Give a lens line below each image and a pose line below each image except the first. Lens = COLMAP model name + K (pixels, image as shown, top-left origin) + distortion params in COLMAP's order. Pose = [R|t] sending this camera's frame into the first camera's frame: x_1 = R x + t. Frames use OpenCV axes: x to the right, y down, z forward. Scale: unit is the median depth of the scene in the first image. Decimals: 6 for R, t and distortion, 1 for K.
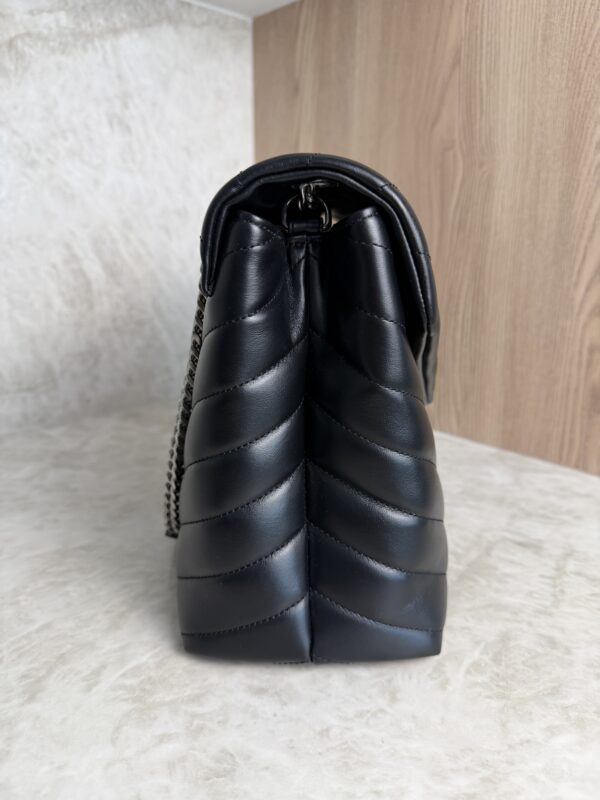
lens RADIAL K [[591.1, 0, 295.7], [0, 591.1, 404.2], [0, 0, 1]] dist [-0.038174, 0.010516]
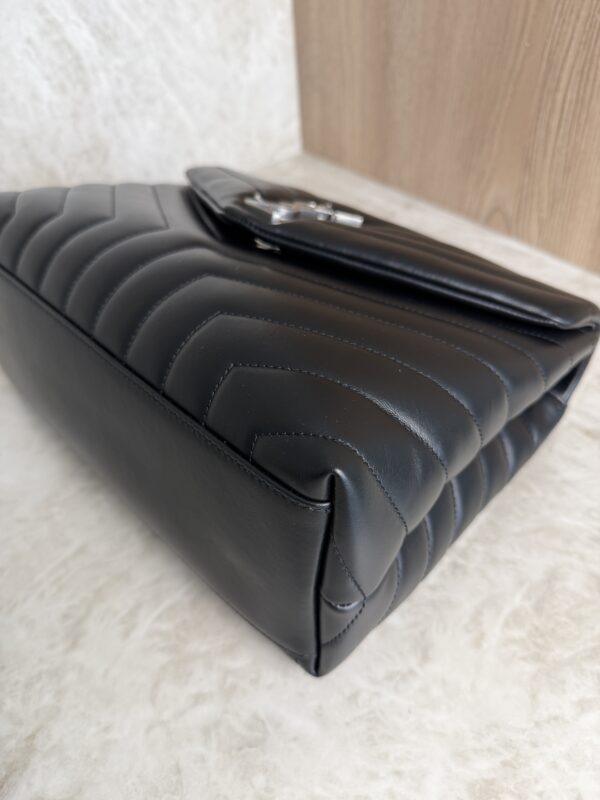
lens RADIAL K [[599.6, 0, 302.3], [0, 599.6, 399.4], [0, 0, 1]] dist [-0.064012, 0.028364]
pose [[0.995768, 0.003624, -0.091836, 0.043001], [0.038939, 0.888471, 0.457278, -0.302206], [0.083251, -0.458918, 0.884570, 0.253566]]
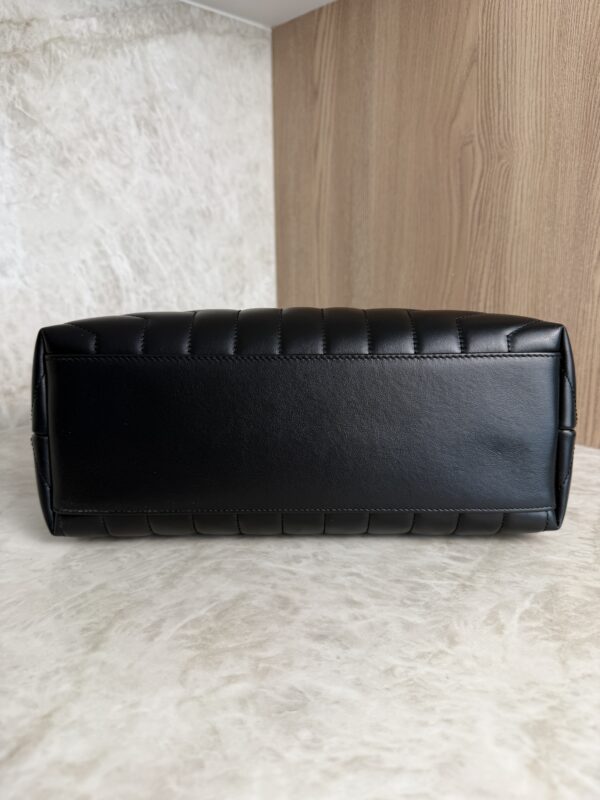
lens RADIAL K [[586.8, 0, 301.7], [0, 586.8, 400.8], [0, 0, 1]] dist [-0.026057, 0.005343]
pose [[0.999893, -0.013119, 0.006448, -0.082203], [0.013367, 0.999112, -0.039969, 0.104166], [-0.005918, 0.040050, 0.999180, -0.024642]]
